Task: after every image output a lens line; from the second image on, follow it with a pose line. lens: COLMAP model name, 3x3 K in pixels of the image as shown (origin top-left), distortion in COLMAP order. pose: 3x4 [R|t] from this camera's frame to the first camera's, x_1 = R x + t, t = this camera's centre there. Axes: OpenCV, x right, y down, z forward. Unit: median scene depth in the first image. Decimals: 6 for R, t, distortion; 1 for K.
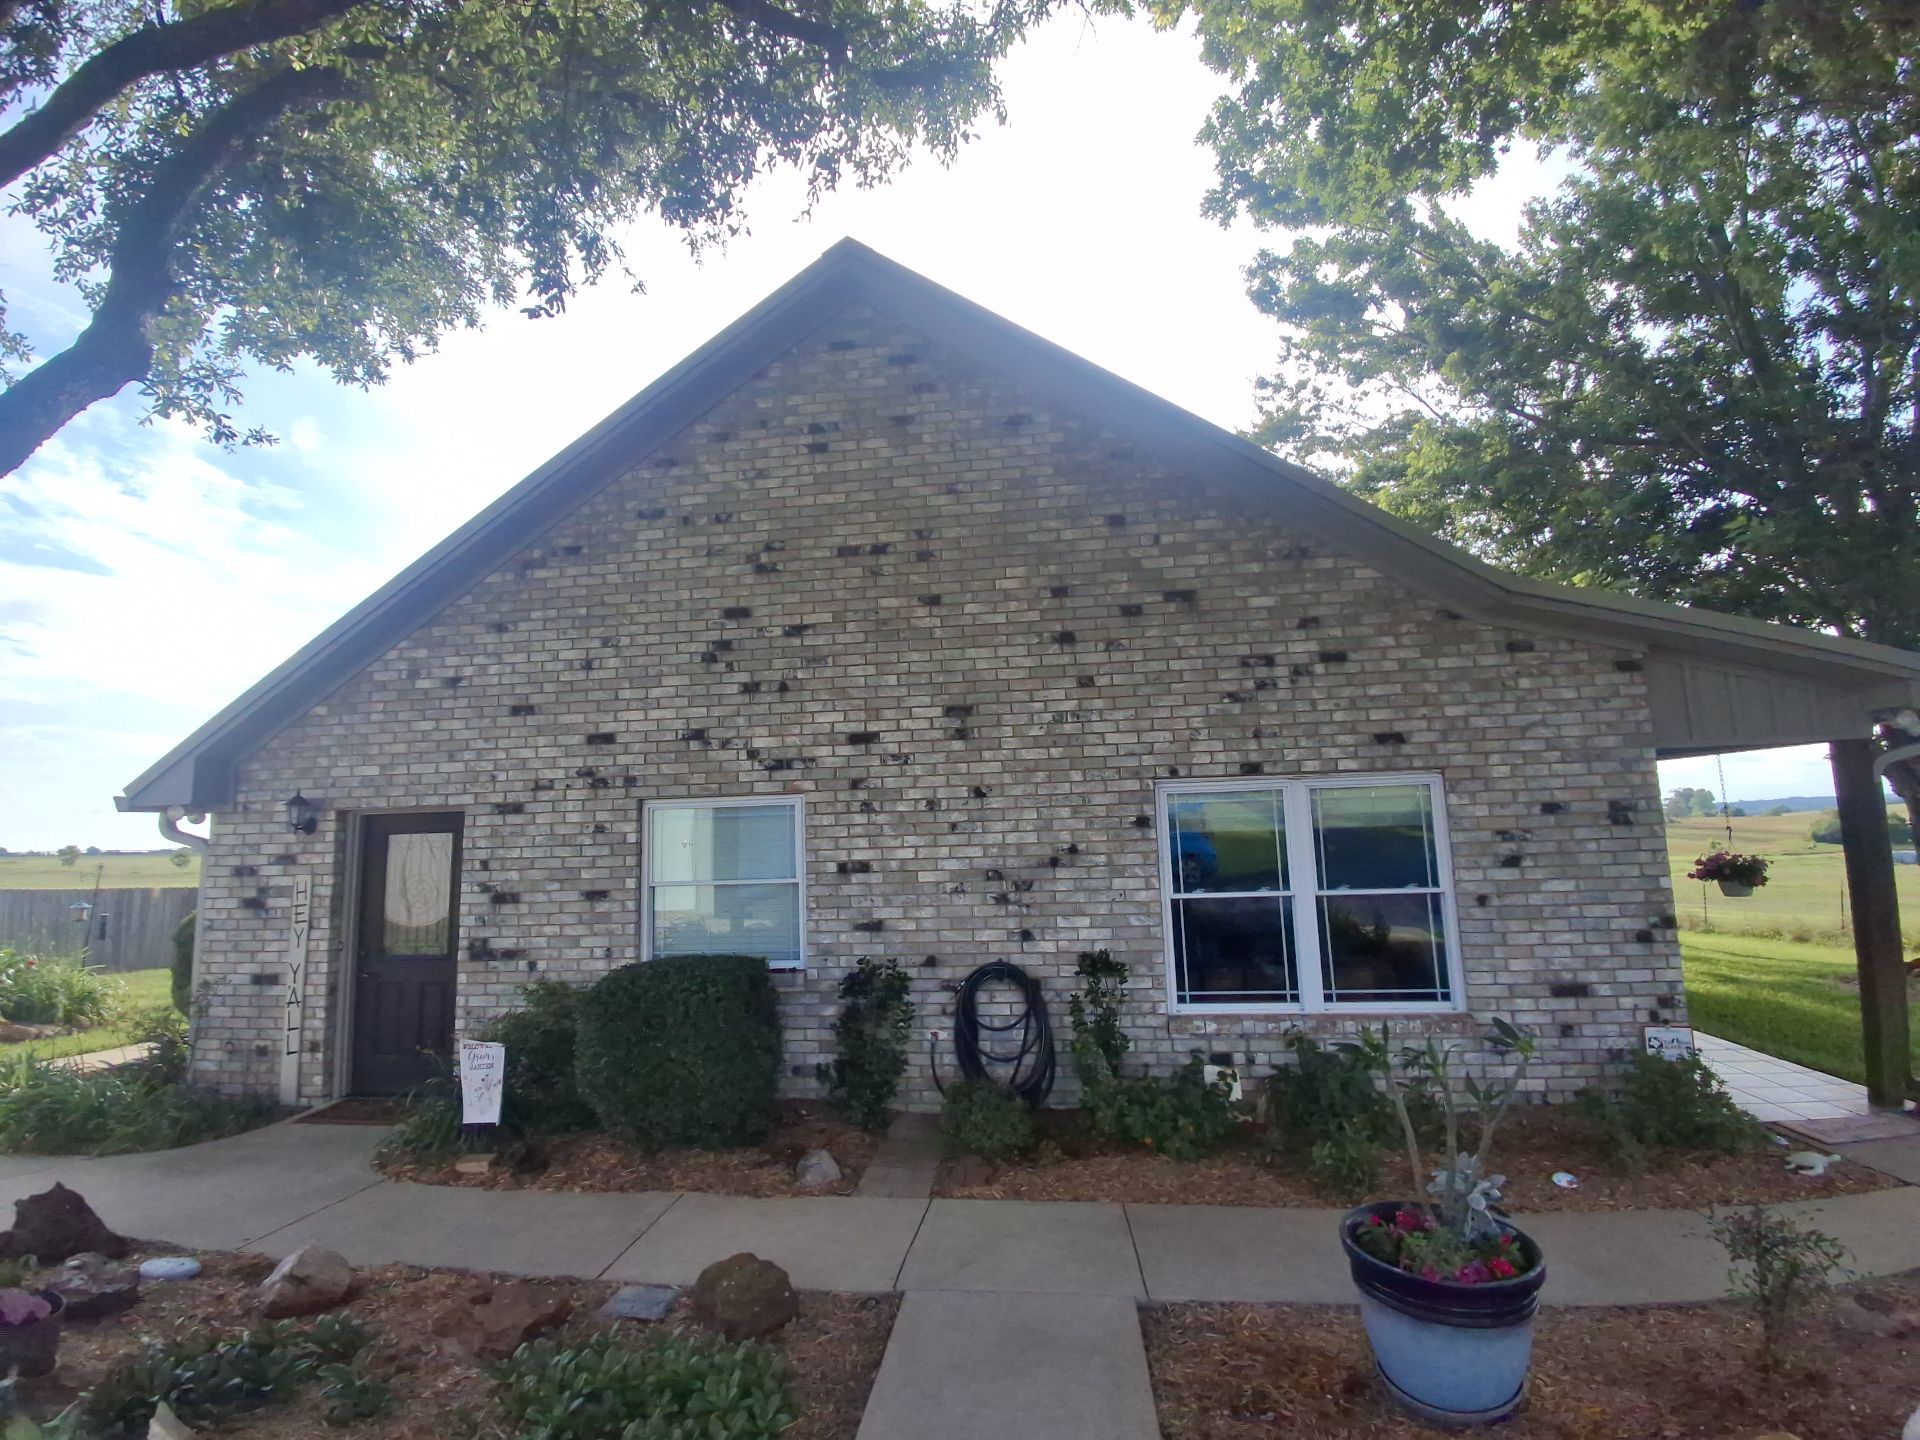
lens RADIAL K [[994.5, 0, 960.0], [0, 994.5, 720.0], [0, 0, 1]] dist [-0.000733, -0.000385]
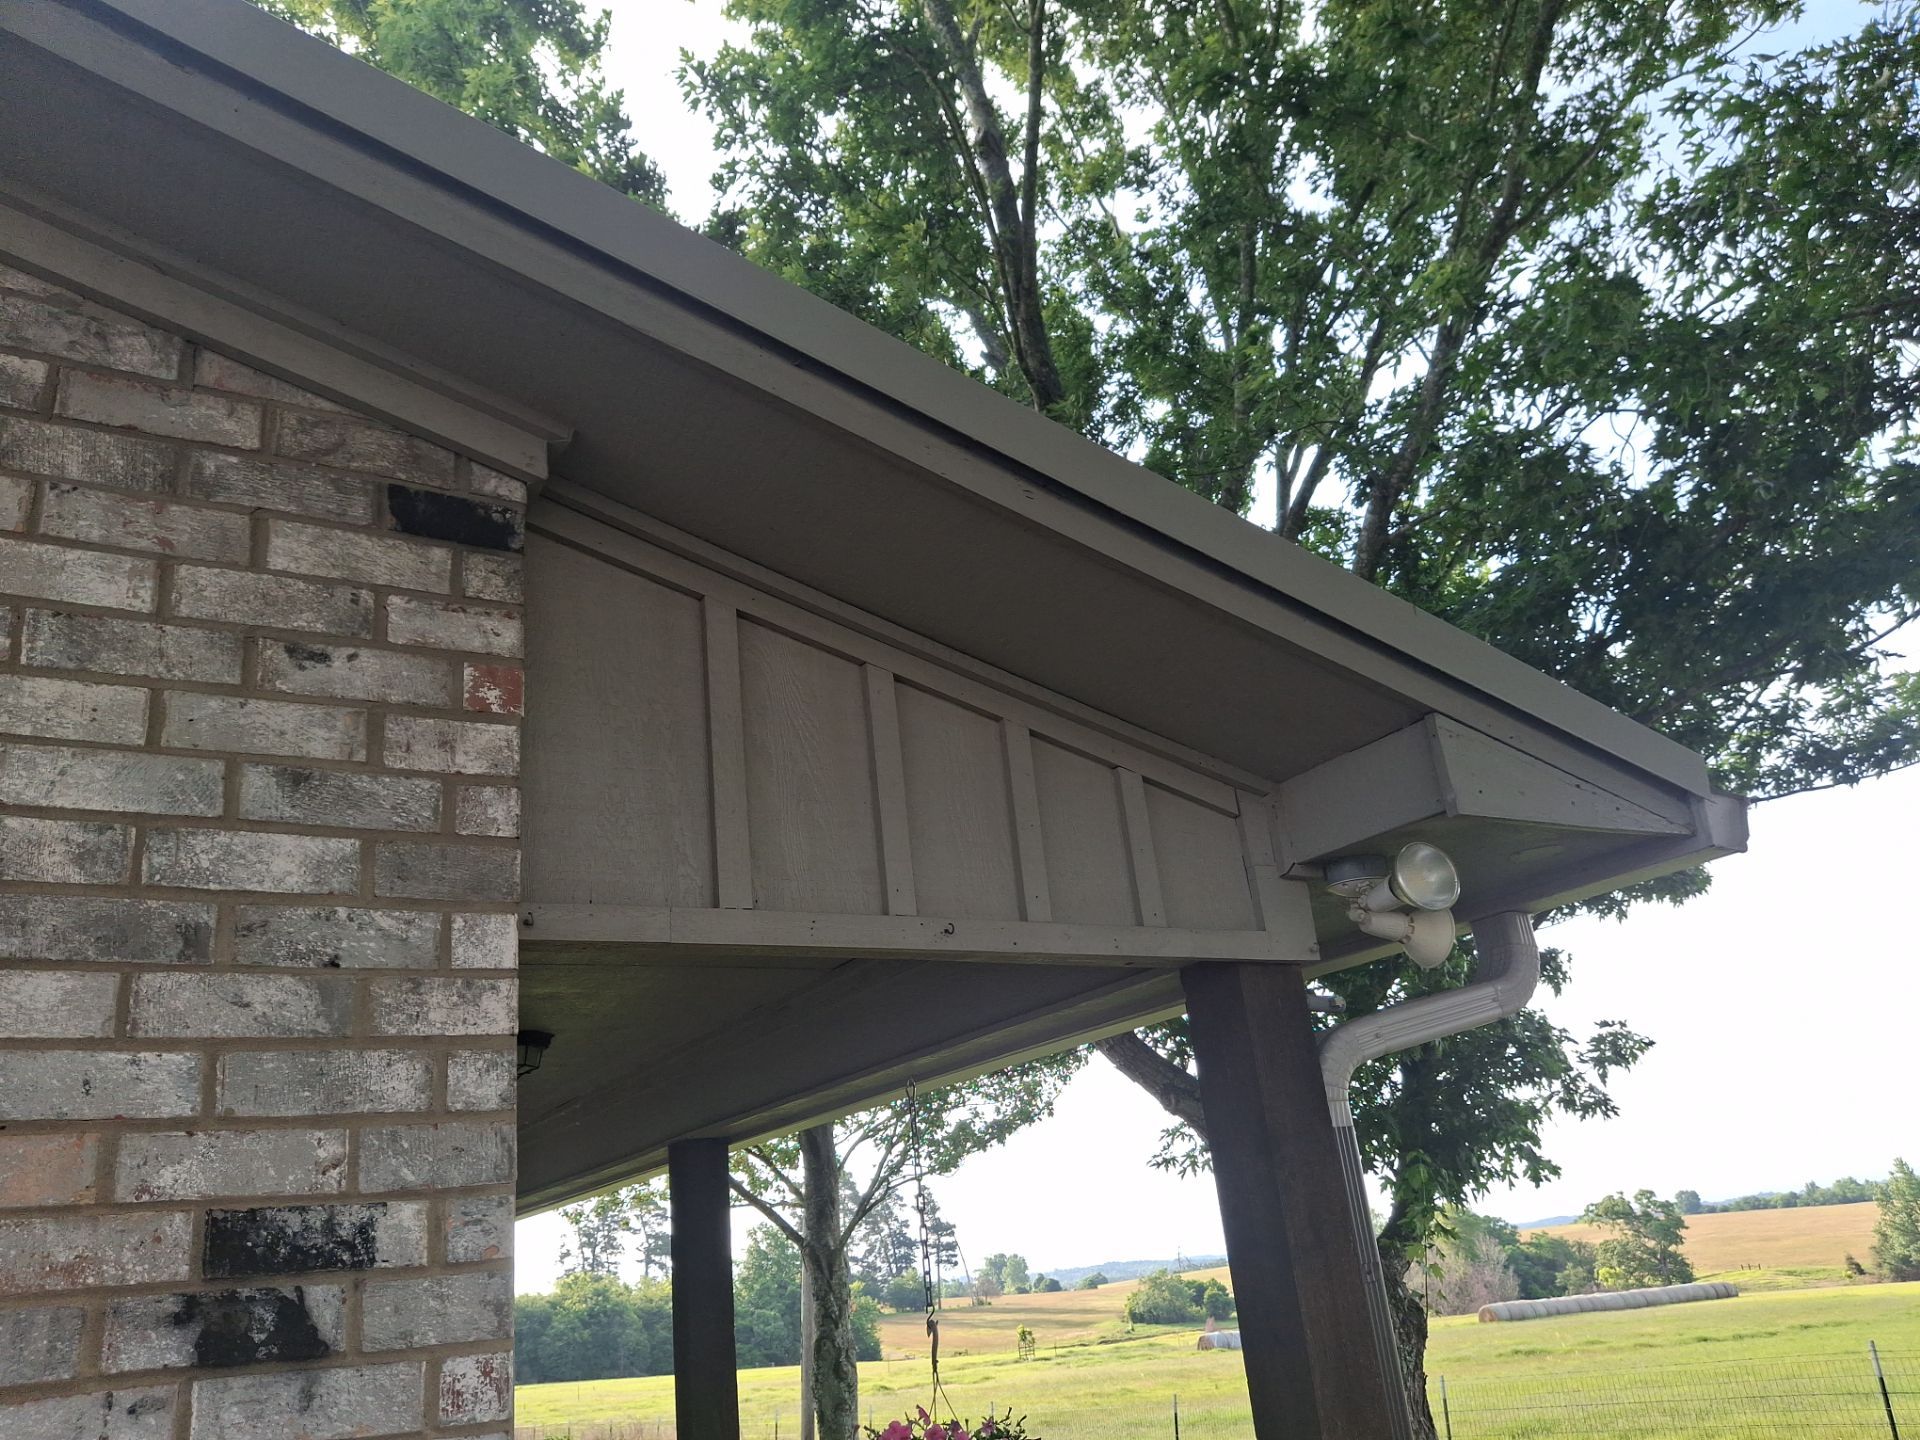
lens RADIAL K [[1558.3, 0, 960.0], [0, 1558.3, 720.0], [0, 0, 1]] dist [0.003527, 0.005761]
pose [[0.823280, 0.176336, 0.539552, 0.594627], [-0.029068, 0.962374, -0.270170, 0.068392], [-0.566891, 0.206742, 0.797429, 0.697882]]
